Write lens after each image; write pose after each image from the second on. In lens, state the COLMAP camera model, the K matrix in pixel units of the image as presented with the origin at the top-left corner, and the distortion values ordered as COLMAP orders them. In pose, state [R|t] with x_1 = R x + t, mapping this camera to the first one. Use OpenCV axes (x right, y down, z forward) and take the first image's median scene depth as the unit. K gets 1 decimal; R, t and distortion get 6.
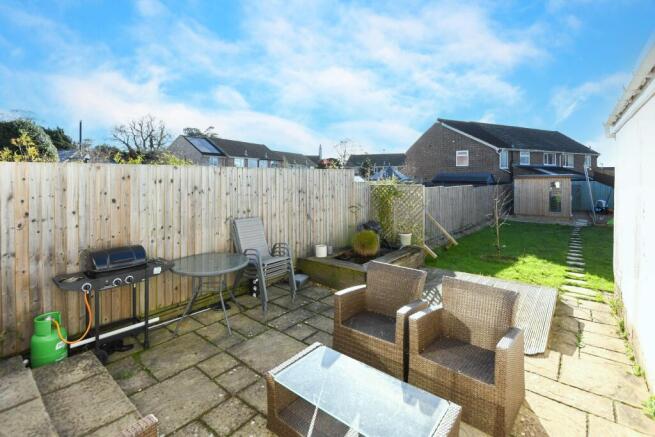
lens RADIAL K [[301.5, 0, 326.7], [0, 301.5, 219.1], [0, 0, 1]] dist [-0.007211, -0.002641]
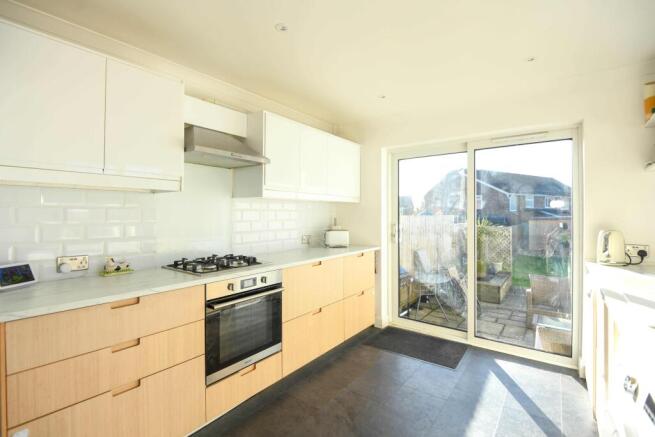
lens RADIAL K [[301.5, 0, 331.0], [0, 301.5, 216.0], [0, 0, 1]] dist [-0.007211, -0.002641]
pose [[0.999609, -0.002611, 0.027850, -0.109882], [0.006696, 0.989023, -0.147610, 0.007788], [-0.027159, 0.147739, 0.988653, -0.072260]]
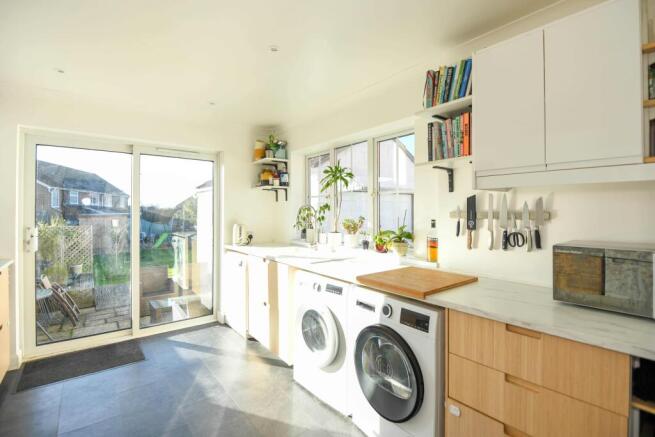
lens RADIAL K [[301.5, 0, 333.4], [0, 301.5, 214.7], [0, 0, 1]] dist [-0.007211, -0.002641]
pose [[0.218805, -0.010525, 0.975712, -0.147347], [0.145709, 0.989083, -0.022006, 0.005339], [-0.964828, 0.146985, 0.217950, -0.064049]]
